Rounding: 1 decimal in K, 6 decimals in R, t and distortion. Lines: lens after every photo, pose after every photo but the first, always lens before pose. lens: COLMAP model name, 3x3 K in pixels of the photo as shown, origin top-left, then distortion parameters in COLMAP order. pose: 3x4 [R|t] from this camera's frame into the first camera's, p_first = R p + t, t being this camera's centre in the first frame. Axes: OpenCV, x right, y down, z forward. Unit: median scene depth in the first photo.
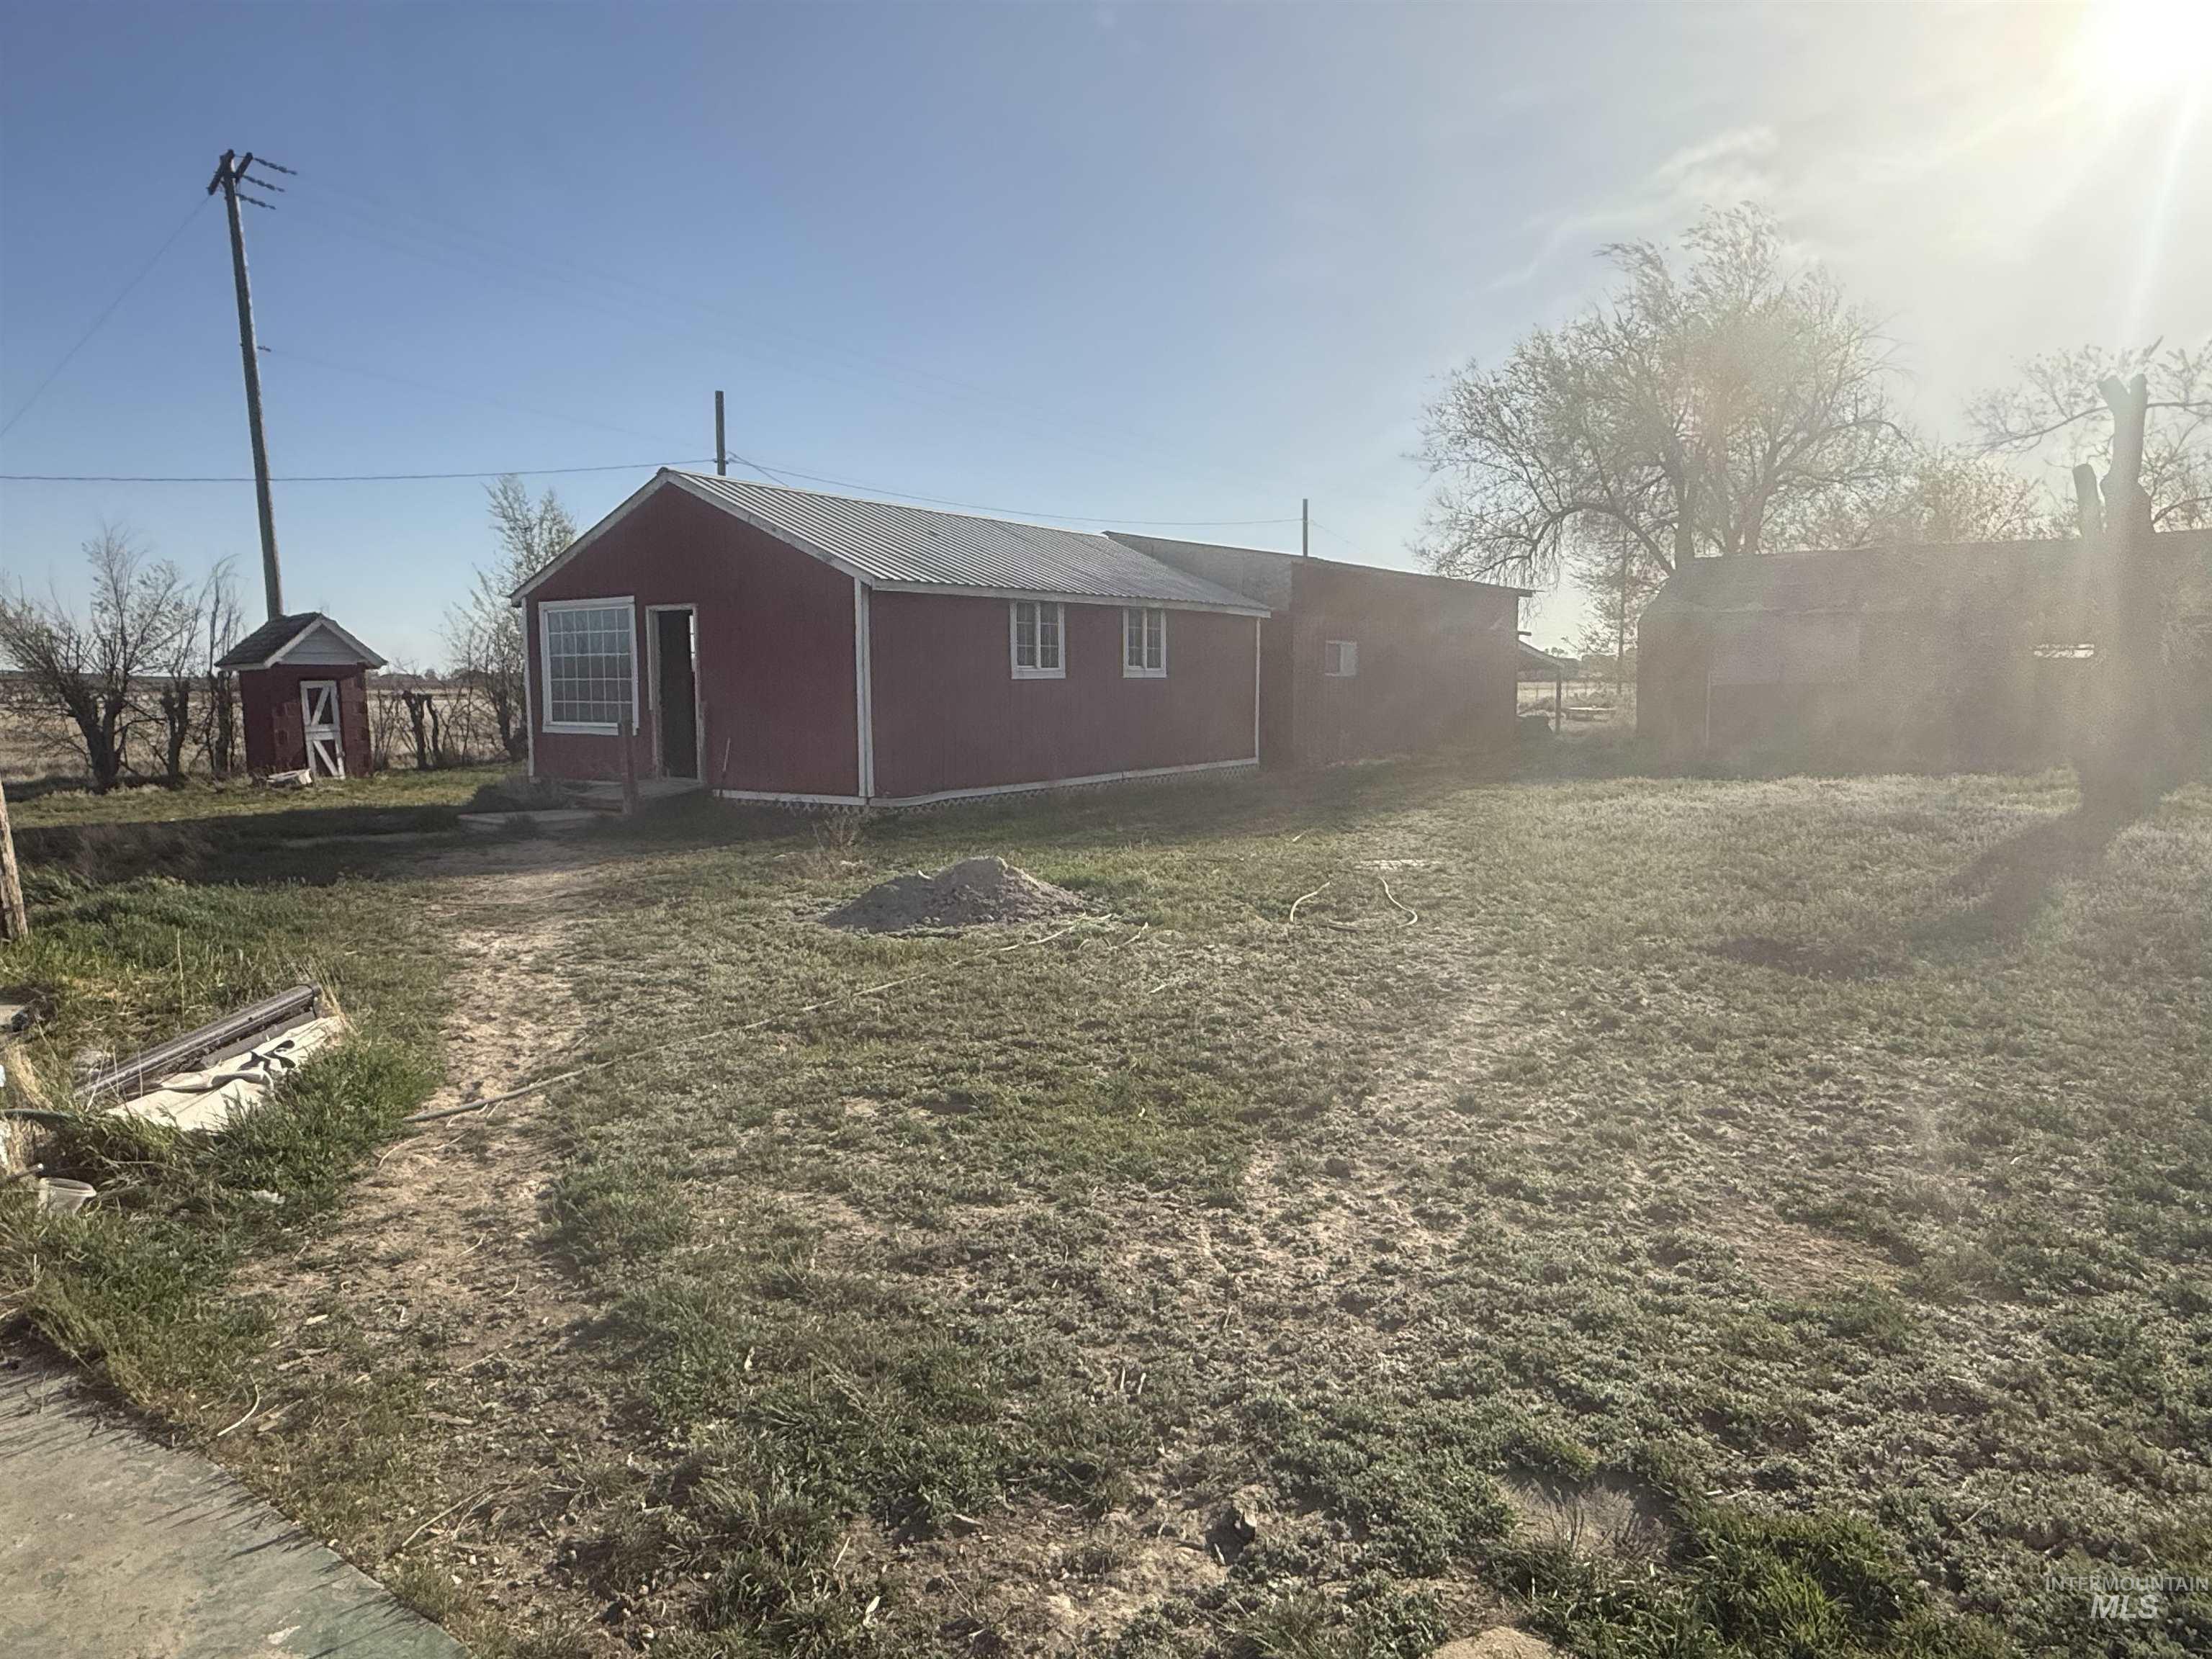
lens RADIAL K [[1352.3, 0, 1105.8], [0, 1352.3, 825.1], [0, 0, 1]] dist [-0.003176, -0.001162]
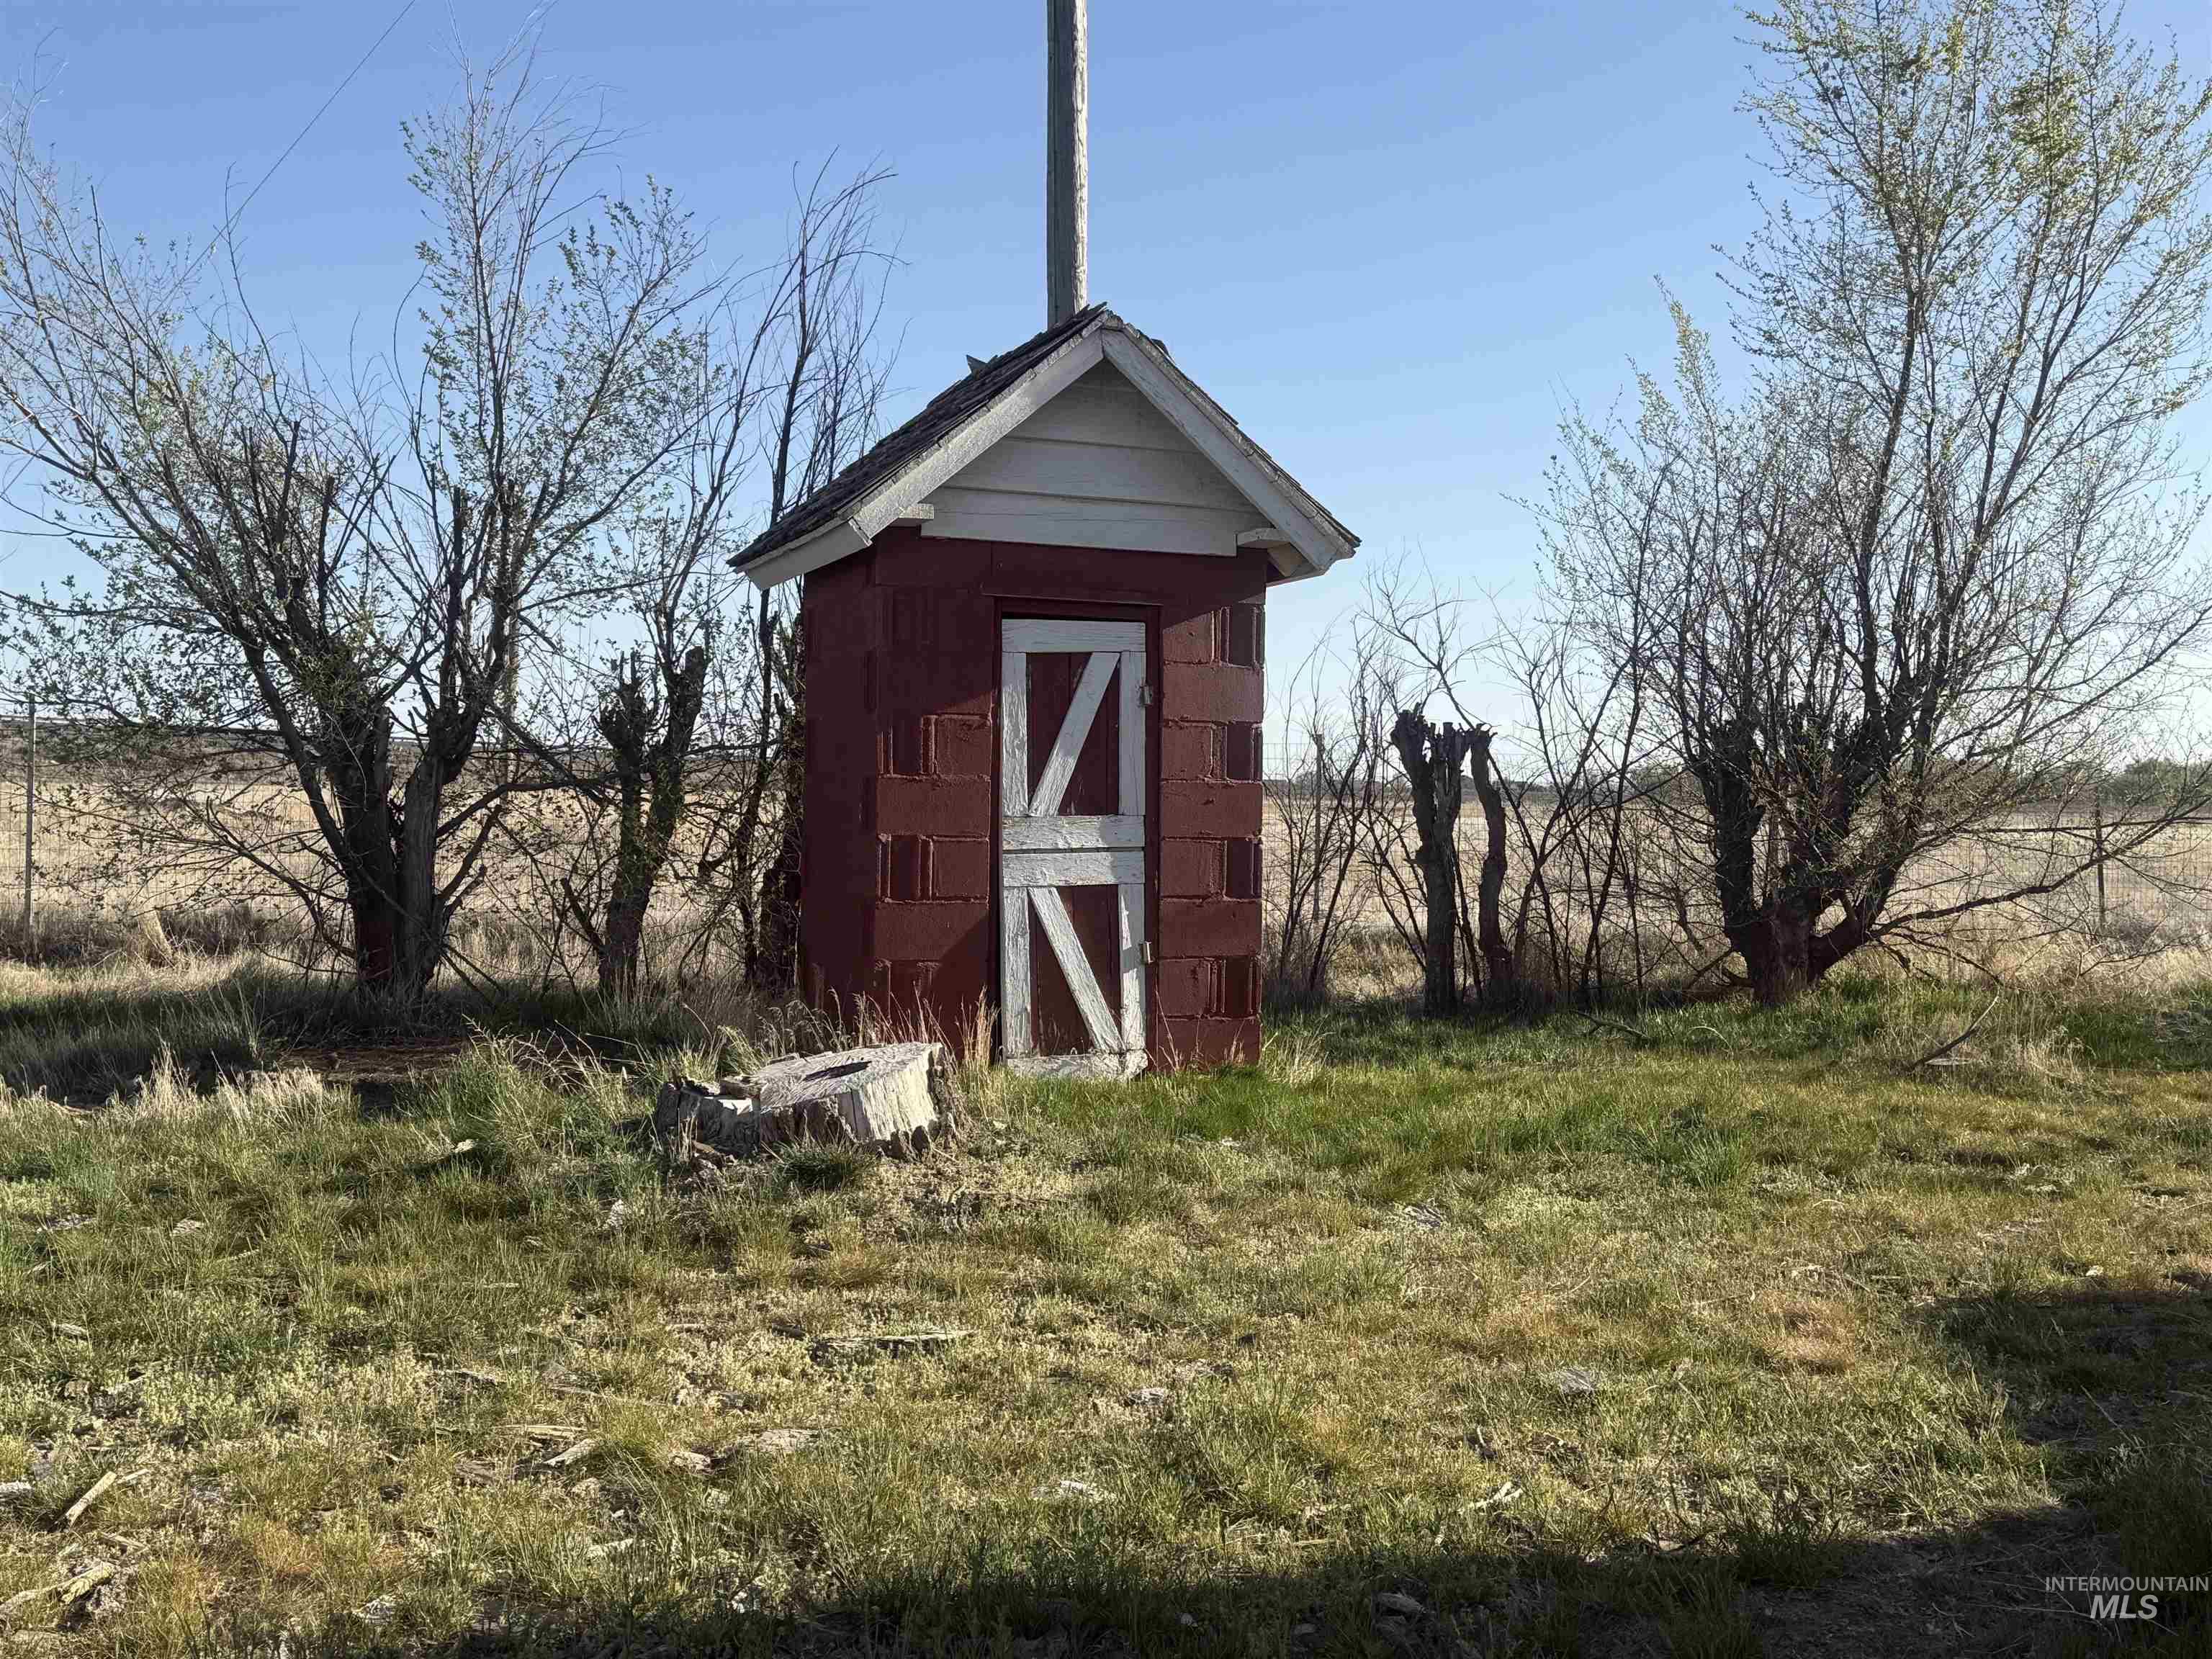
lens RADIAL K [[2381.4, 0, 1105.9], [0, 2381.4, 826.2], [0, 0, 1]] dist [-0.004693, 0.000000]
pose [[0.832368, 0.031018, -0.553355, -0.356175], [-0.084217, 0.993917, -0.070968, -0.044945], [0.547787, 0.105673, 0.829917, 0.673008]]
